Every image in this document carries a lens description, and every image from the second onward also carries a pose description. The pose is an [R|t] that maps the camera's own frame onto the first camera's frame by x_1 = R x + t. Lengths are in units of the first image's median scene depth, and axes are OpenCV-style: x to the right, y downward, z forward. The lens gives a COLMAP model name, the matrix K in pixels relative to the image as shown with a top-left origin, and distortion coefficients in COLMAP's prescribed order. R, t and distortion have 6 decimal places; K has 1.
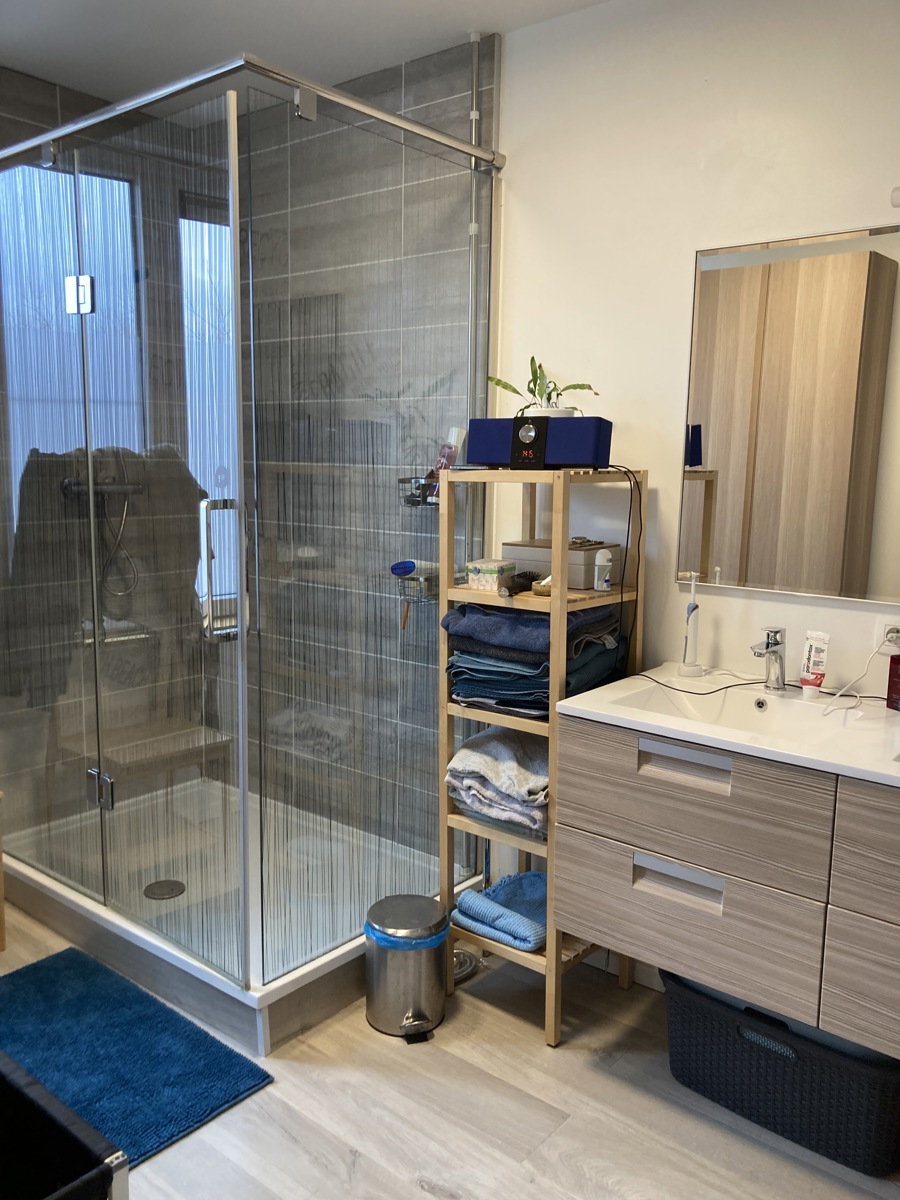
lens RADIAL K [[997.9, 0, 450.8], [0, 997.9, 604.0], [0, 0, 1]] dist [0.042360, -0.043679]
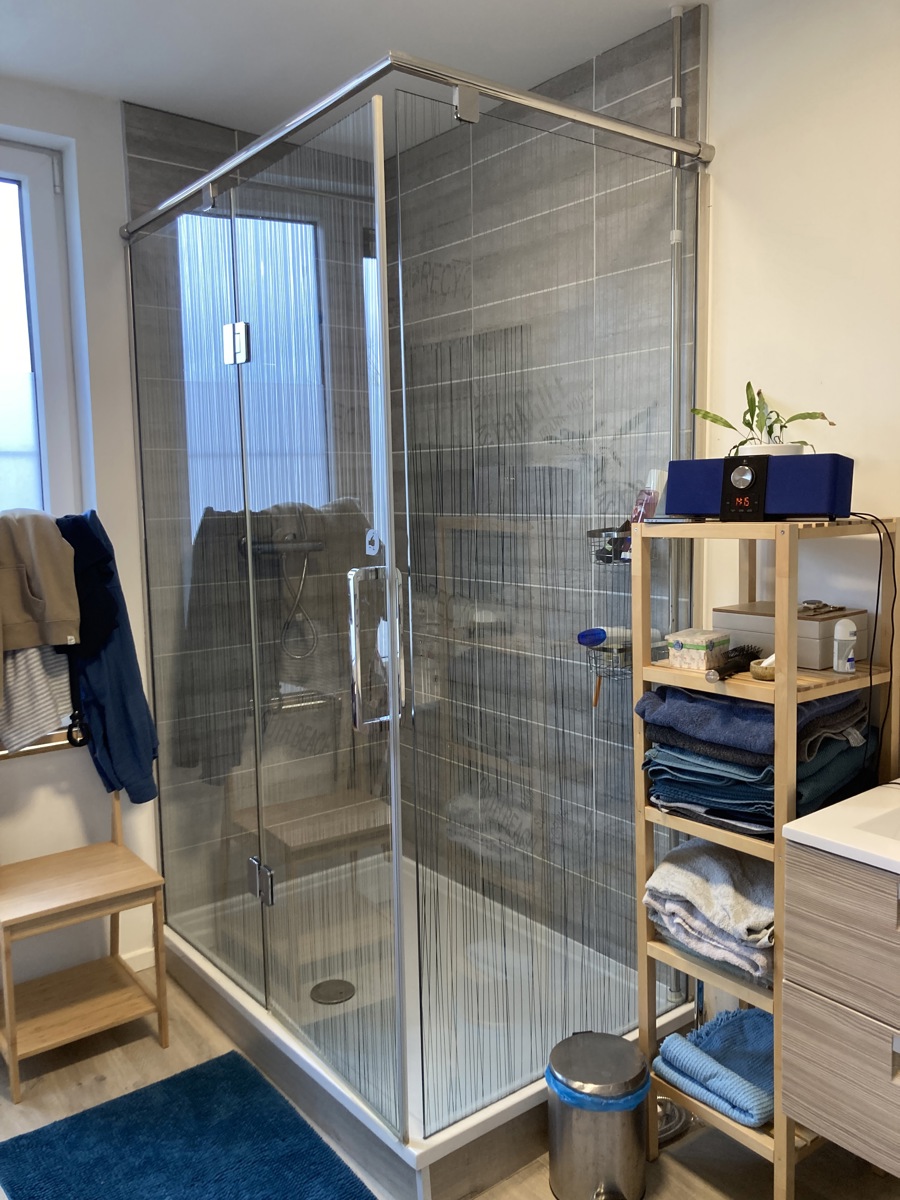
lens RADIAL K [[997.9, 0, 453.8], [0, 997.9, 606.5], [0, 0, 1]] dist [0.042360, -0.043679]
pose [[0.975825, -0.007378, -0.218427, 0.024091], [0.001114, 0.999585, -0.028787, -0.040833], [0.218549, 0.027847, 0.975429, 0.153176]]
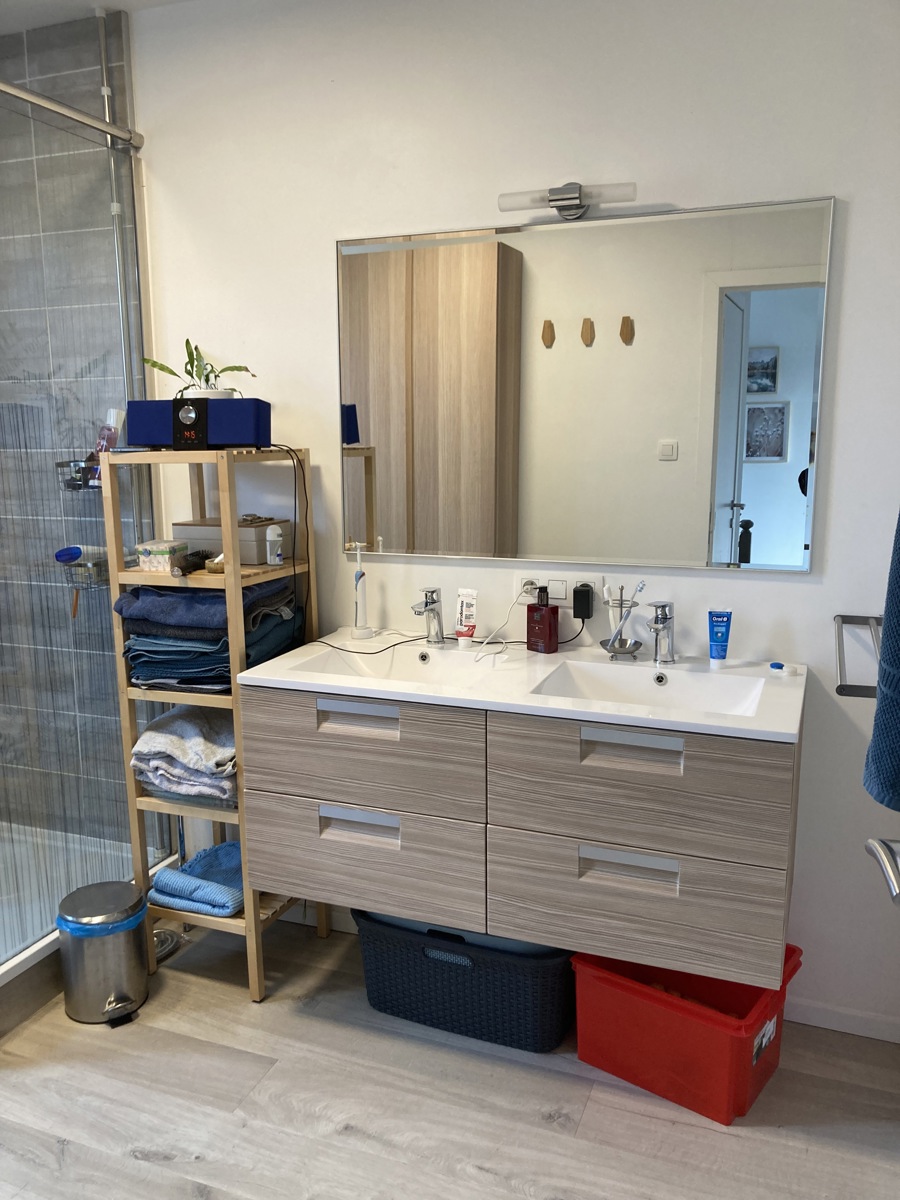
lens RADIAL K [[997.9, 0, 448.0], [0, 997.9, 604.3], [0, 0, 1]] dist [0.042360, -0.043679]
pose [[0.950251, -0.076665, 0.301904, 0.005190], [0.069558, 0.996990, 0.034236, 0.004509], [-0.303620, -0.011533, 0.952723, -0.051284]]
